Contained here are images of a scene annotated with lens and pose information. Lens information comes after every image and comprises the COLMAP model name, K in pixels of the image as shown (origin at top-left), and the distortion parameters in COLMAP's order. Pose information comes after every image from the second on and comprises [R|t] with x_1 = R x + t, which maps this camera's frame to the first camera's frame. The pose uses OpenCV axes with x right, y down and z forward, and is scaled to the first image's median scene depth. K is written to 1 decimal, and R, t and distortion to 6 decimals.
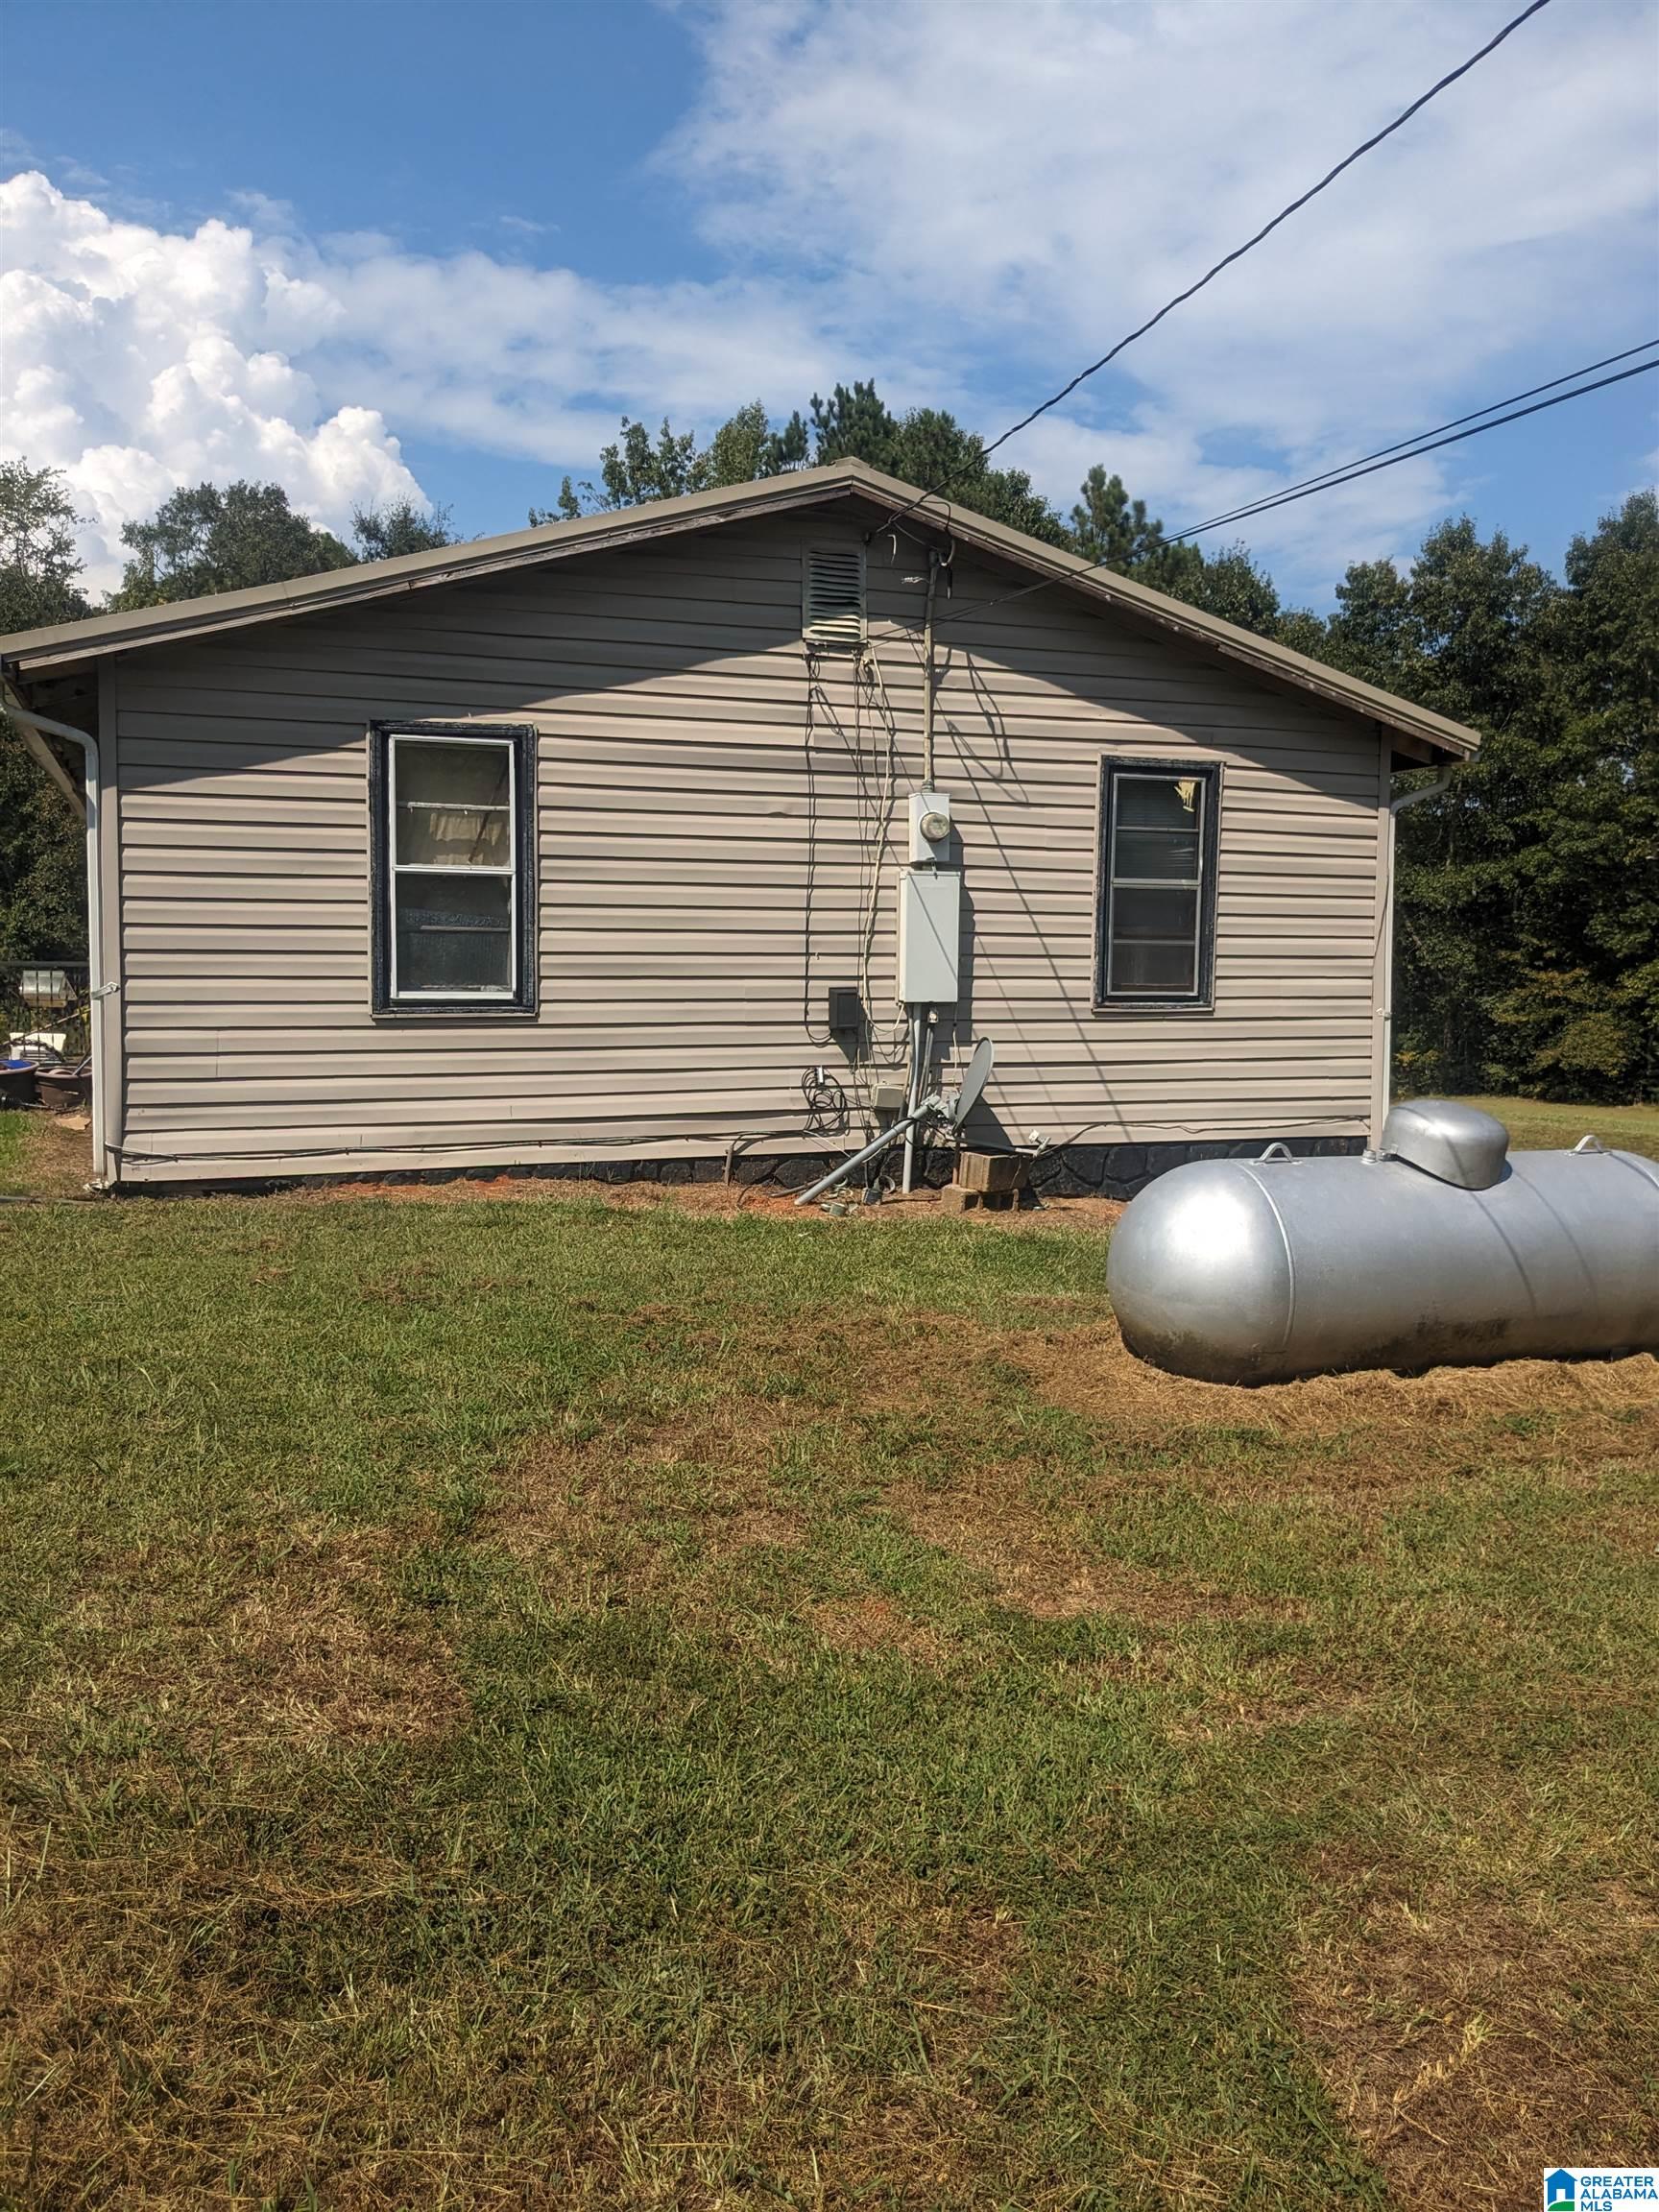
lens RADIAL K [[1732.6, 0, 829.5], [0, 1732.6, 1106.0], [0, 0, 1]] dist [0.112446, -0.269342]
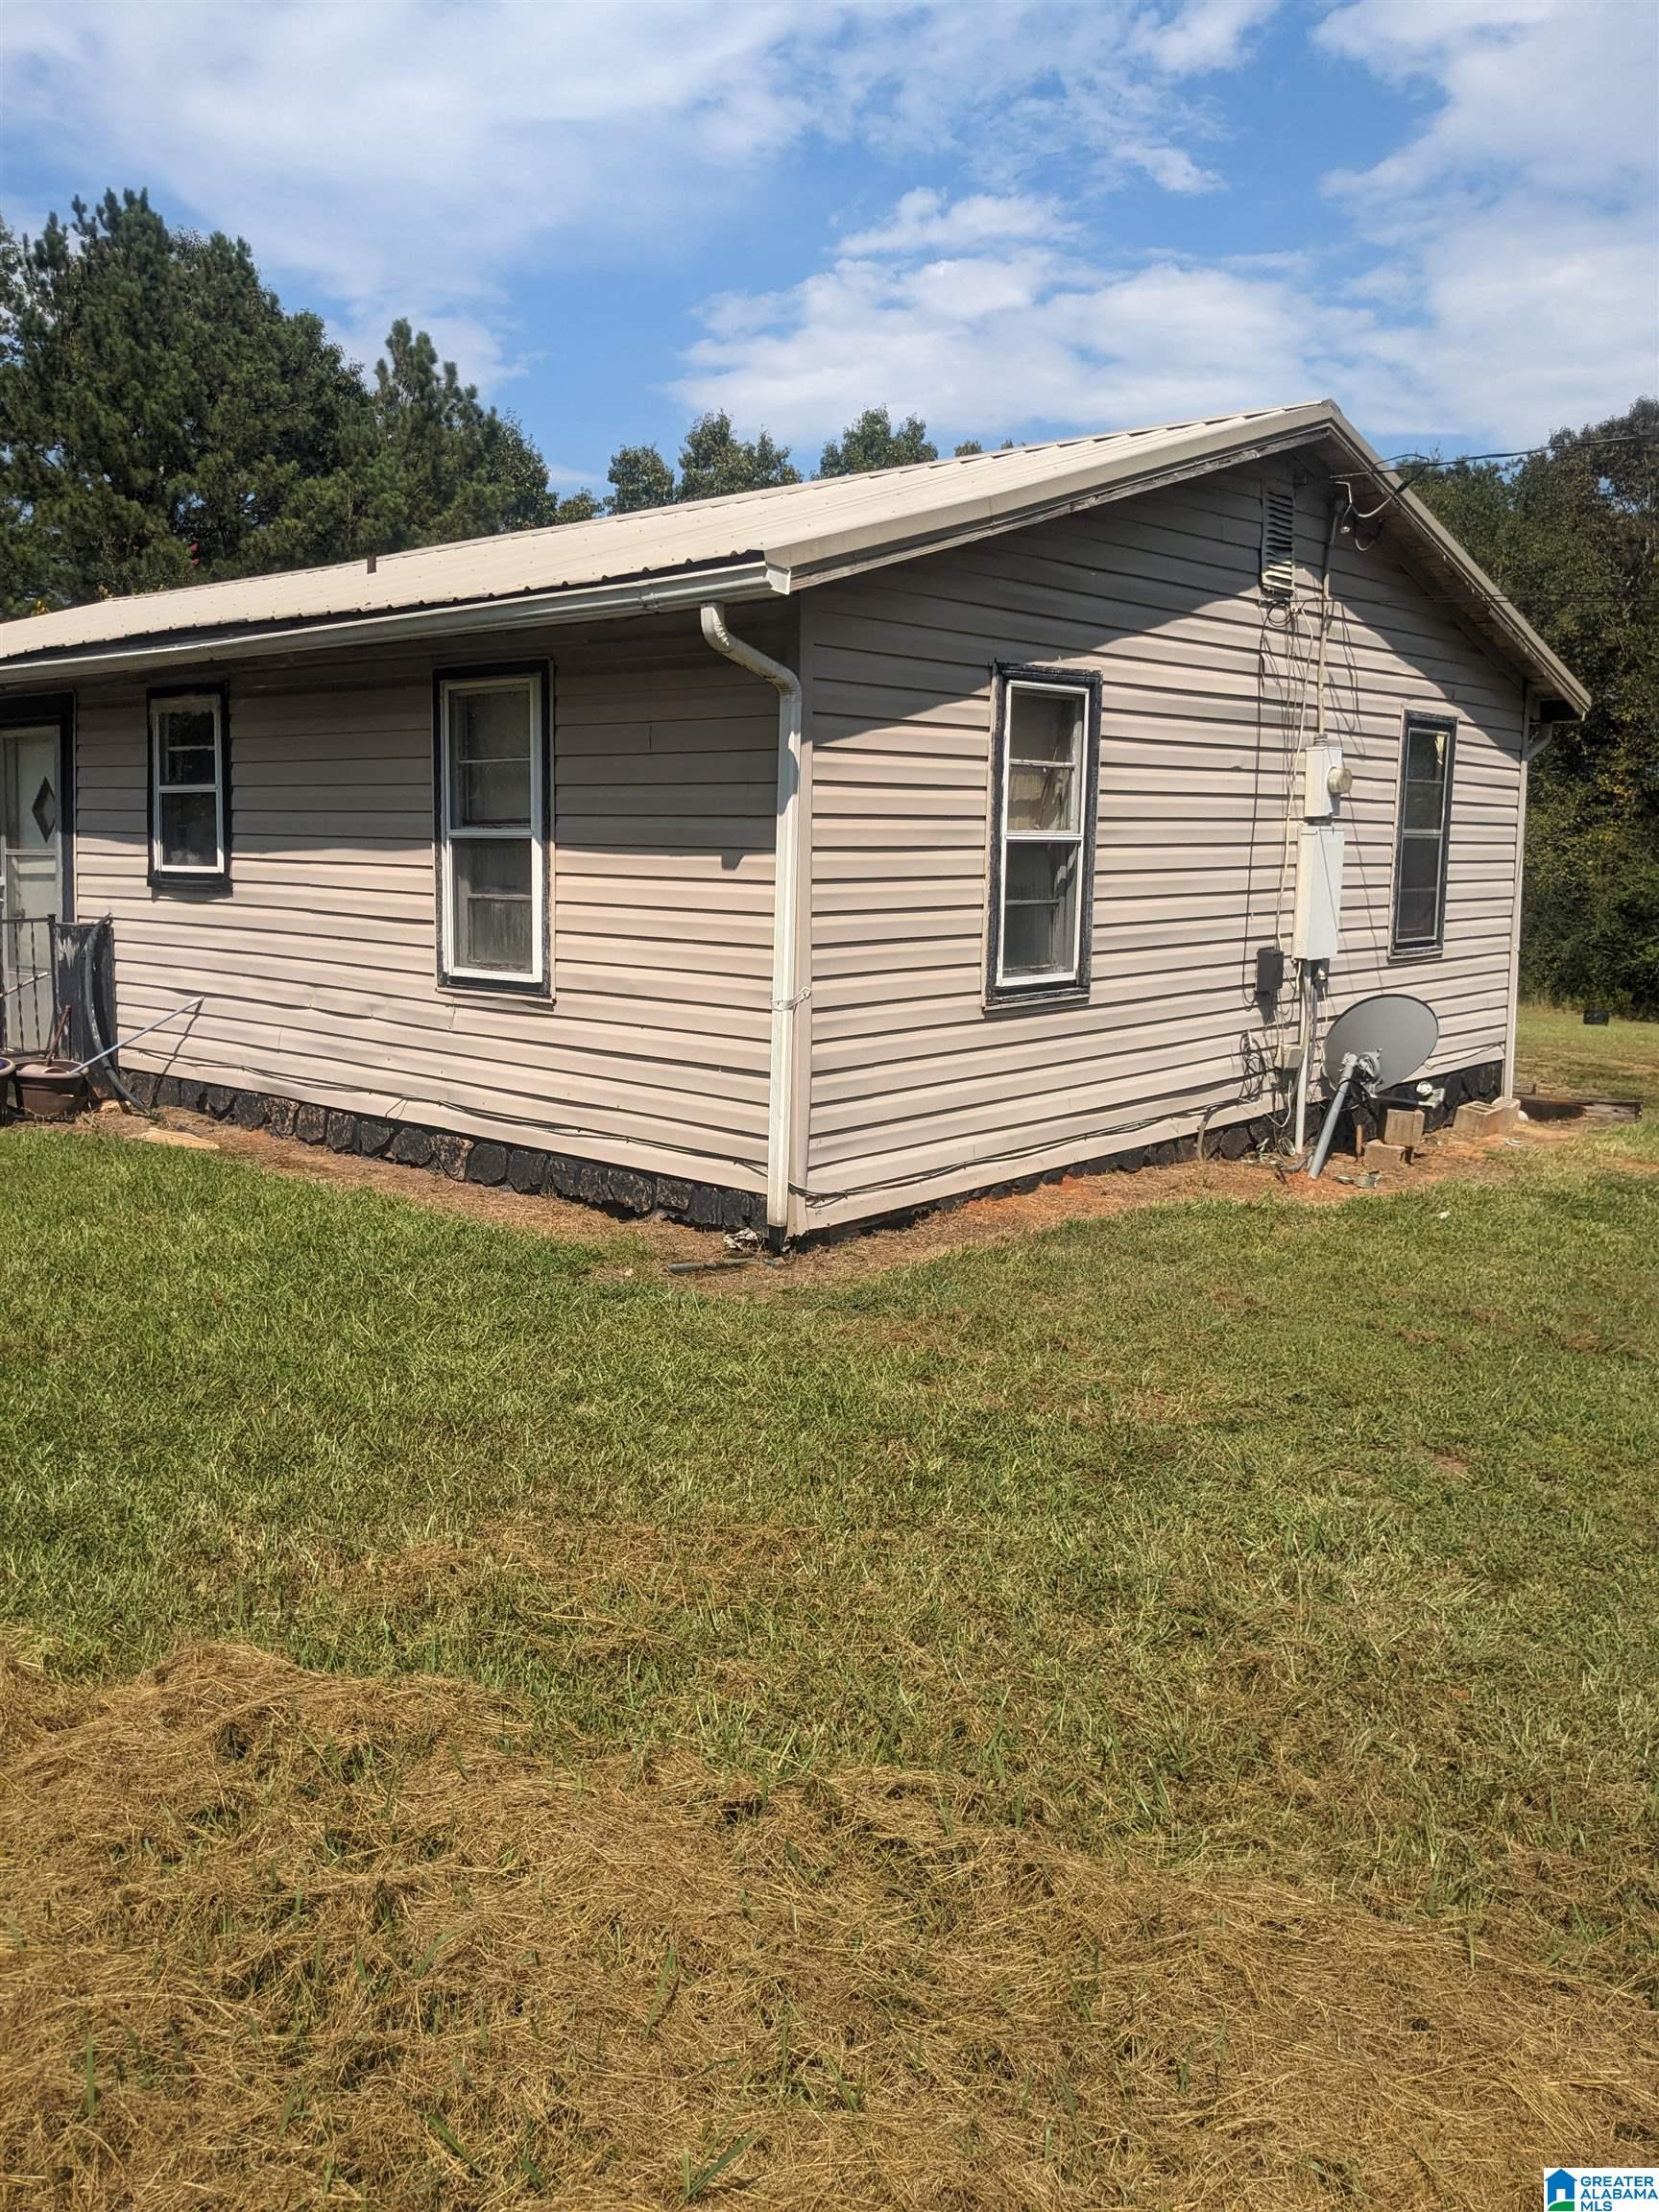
lens RADIAL K [[1739.4, 0, 829.5], [0, 1739.4, 1106.0], [0, 0, 1]] dist [0.037330, -0.093700]
pose [[0.888251, -0.072785, 0.453556, -0.659748], [0.039862, 0.995856, 0.081744, -0.069903], [-0.457626, -0.054530, 0.887471, 0.242562]]
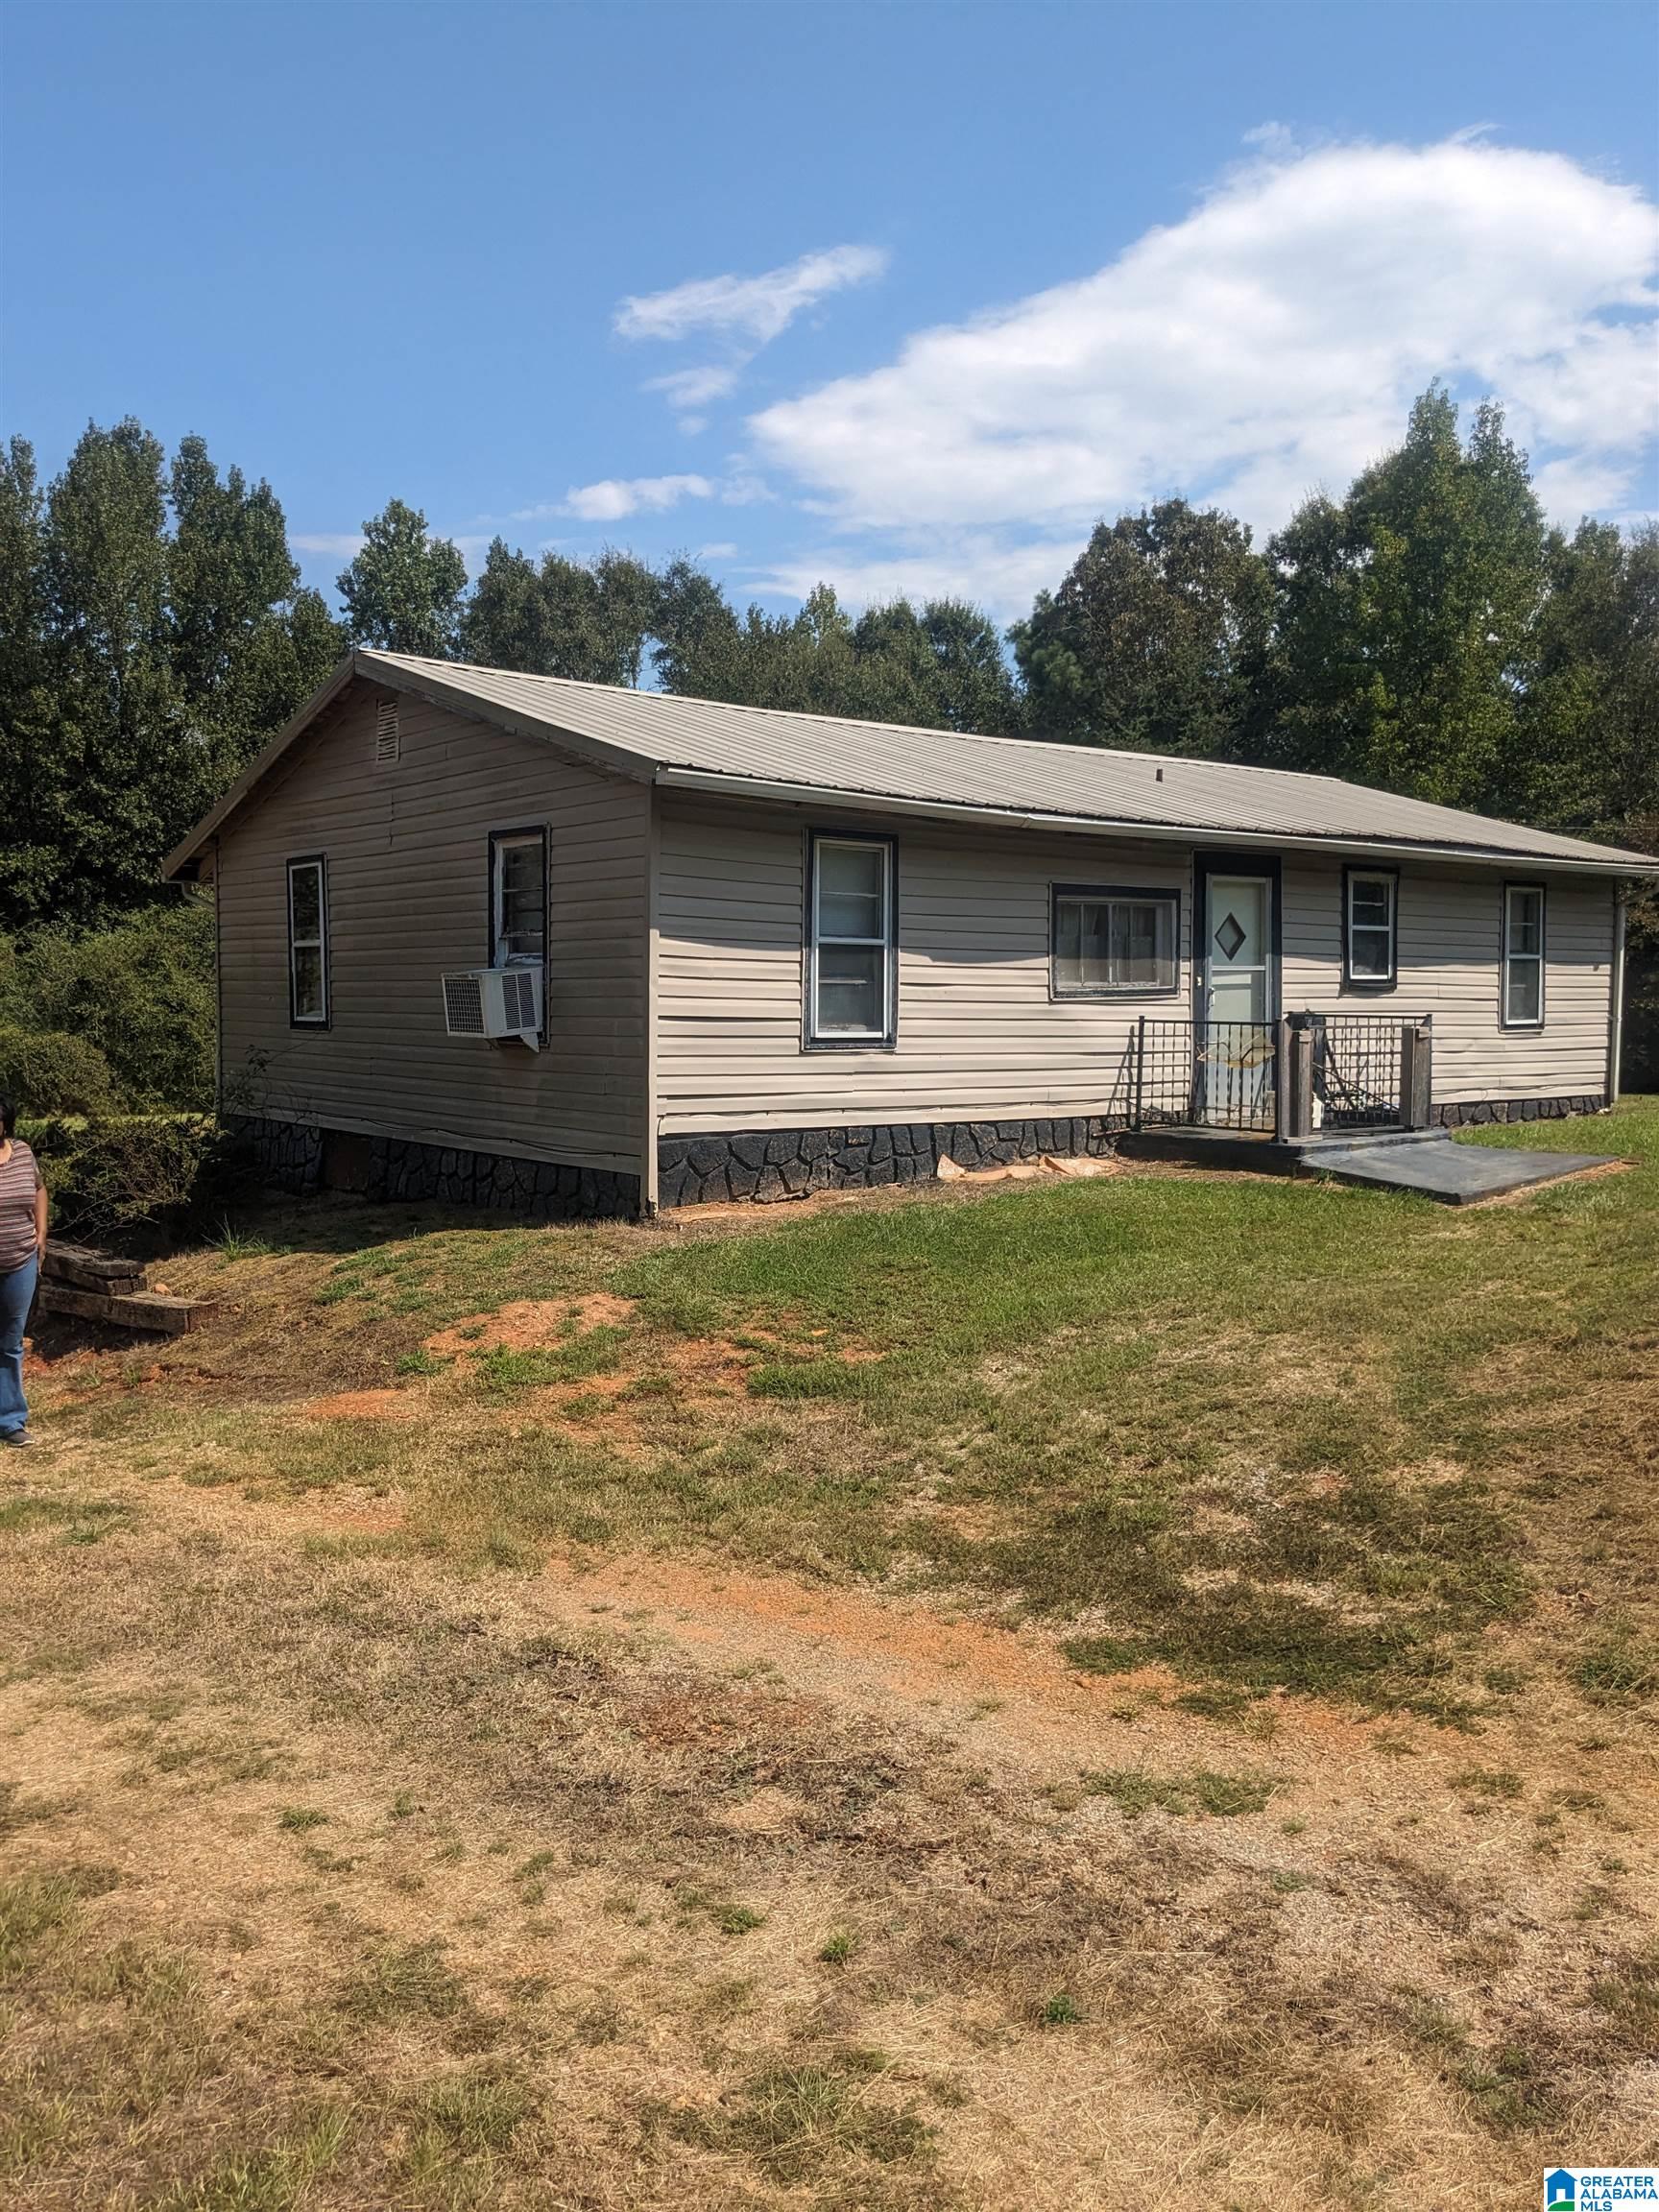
lens RADIAL K [[1739.4, 0, 829.5], [0, 1739.4, 1106.0], [0, 0, 1]] dist [0.037330, -0.093700]
pose [[-0.298046, -0.105081, 0.948750, -1.343092], [0.055328, 0.990349, 0.127070, -0.168725], [-0.952947, 0.090365, -0.289355, 1.332649]]
